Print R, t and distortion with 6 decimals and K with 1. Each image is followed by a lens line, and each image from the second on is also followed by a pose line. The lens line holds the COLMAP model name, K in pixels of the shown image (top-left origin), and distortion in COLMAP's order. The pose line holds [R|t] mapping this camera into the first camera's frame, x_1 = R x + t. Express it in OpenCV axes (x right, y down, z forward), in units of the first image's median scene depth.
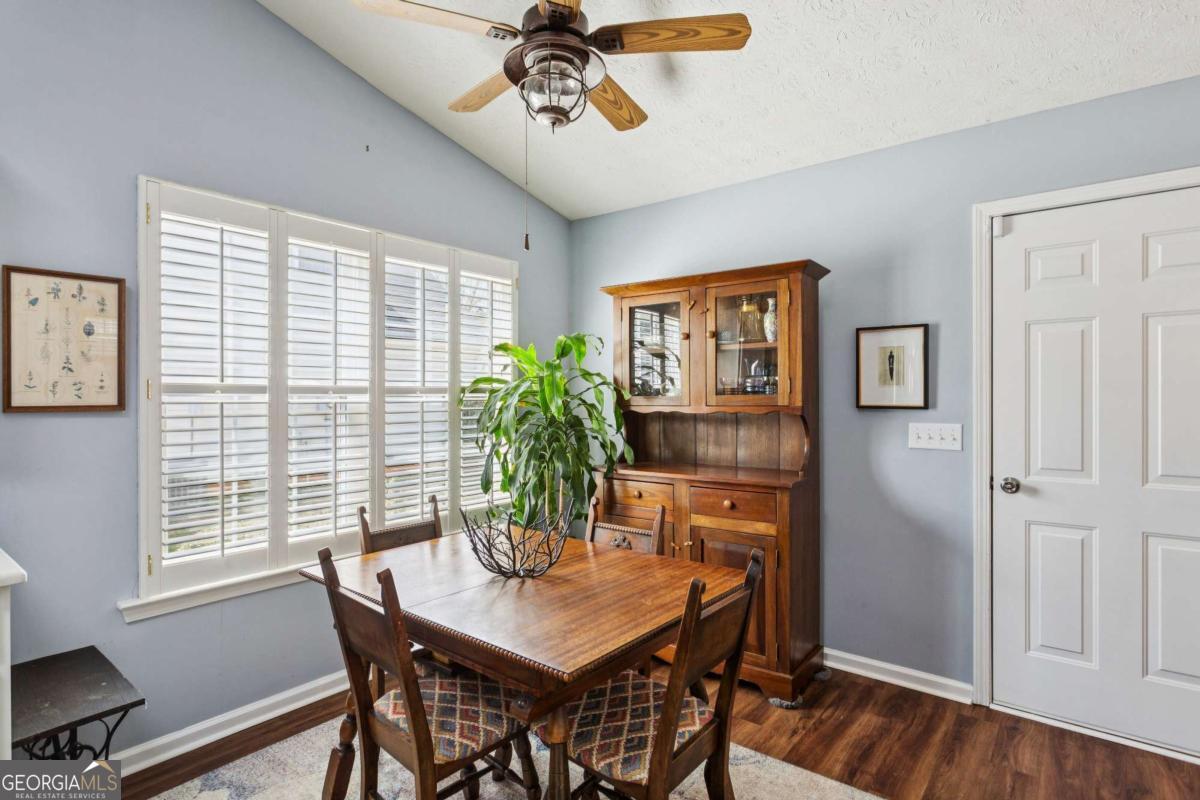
lens RADIAL K [[618.4, 0, 598.4], [0, 618.4, 393.8], [0, 0, 1]] dist [-0.000630, 0.000891]
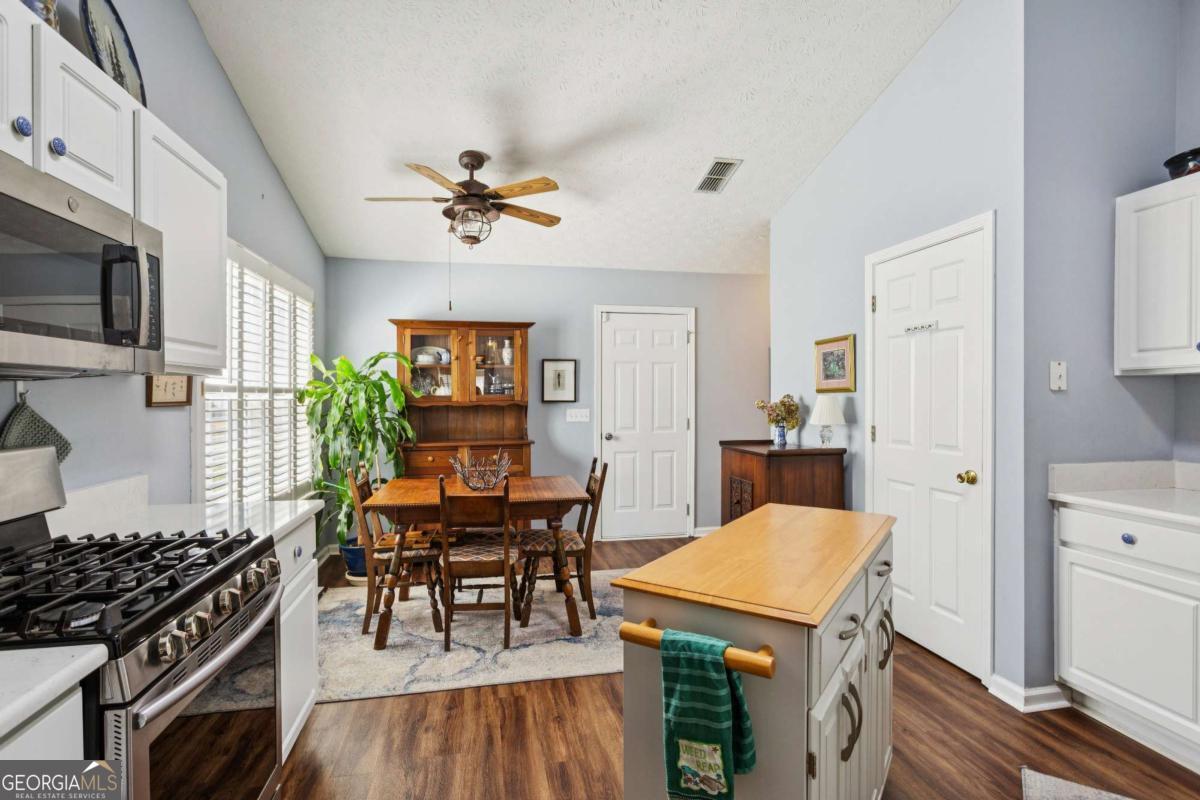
lens RADIAL K [[618.4, 0, 598.4], [0, 618.4, 393.8], [0, 0, 1]] dist [-0.000630, 0.000891]
pose [[0.645711, 0.004846, 0.763566, -1.017720], [-0.002708, 0.999988, -0.004057, 0.006129], [-0.763577, 0.000552, 0.645717, -0.378360]]
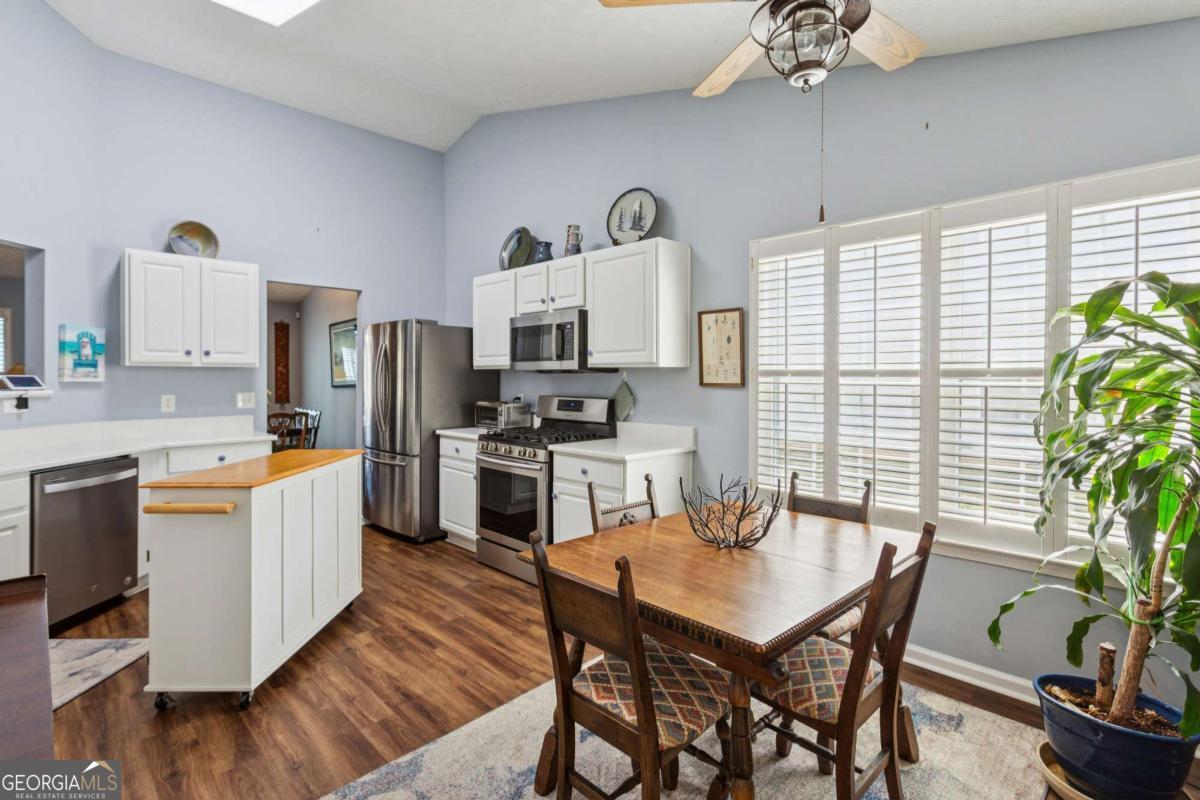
lens RADIAL K [[567.9, 0, 597.0], [0, 567.9, 387.2], [0, 0, 1]] dist [0.003845, 0.000464]
pose [[-0.122805, 0.021799, -0.992191, 0.670138], [-0.000526, 0.999757, 0.022030, -0.004077], [0.992431, 0.003227, -0.122764, 0.675474]]
